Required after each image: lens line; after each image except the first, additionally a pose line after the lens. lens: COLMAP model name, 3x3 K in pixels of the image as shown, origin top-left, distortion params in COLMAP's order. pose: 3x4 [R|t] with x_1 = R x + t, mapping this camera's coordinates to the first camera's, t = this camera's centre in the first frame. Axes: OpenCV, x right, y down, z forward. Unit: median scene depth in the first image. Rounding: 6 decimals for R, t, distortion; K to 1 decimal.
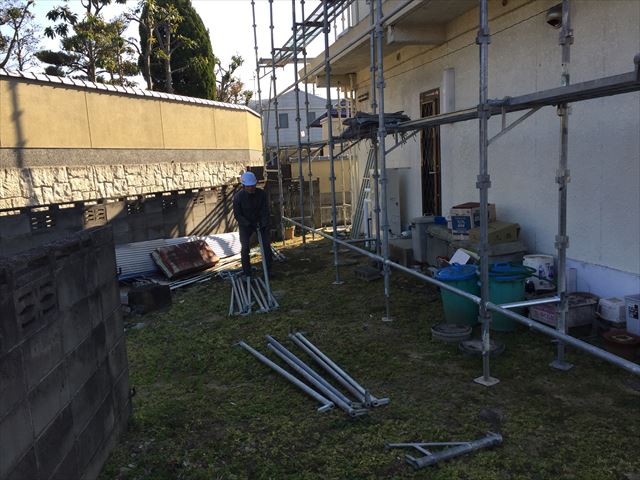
lens RADIAL K [[543.1, 0, 321.1], [0, 543.1, 249.1], [0, 0, 1]] dist [0.095013, -0.142689]
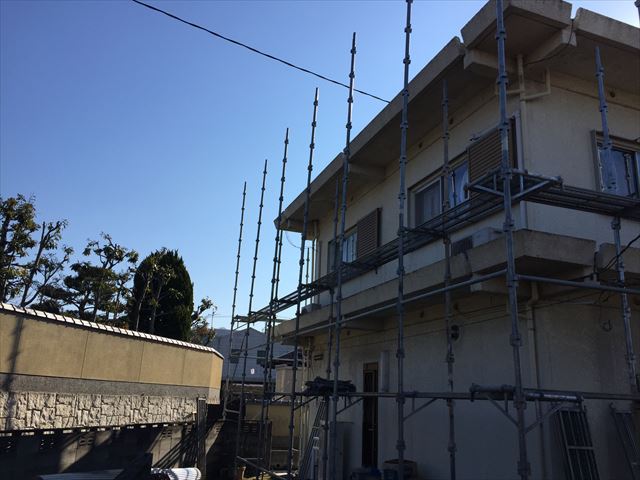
lens RADIAL K [[543.1, 0, 321.1], [0, 543.1, 249.1], [0, 0, 1]] dist [0.095013, -0.142689]
pose [[0.989966, 0.121496, 0.072155, -0.036233], [-0.080327, 0.903955, -0.420016, 0.015625], [-0.116255, 0.410005, 0.904644, -0.210645]]
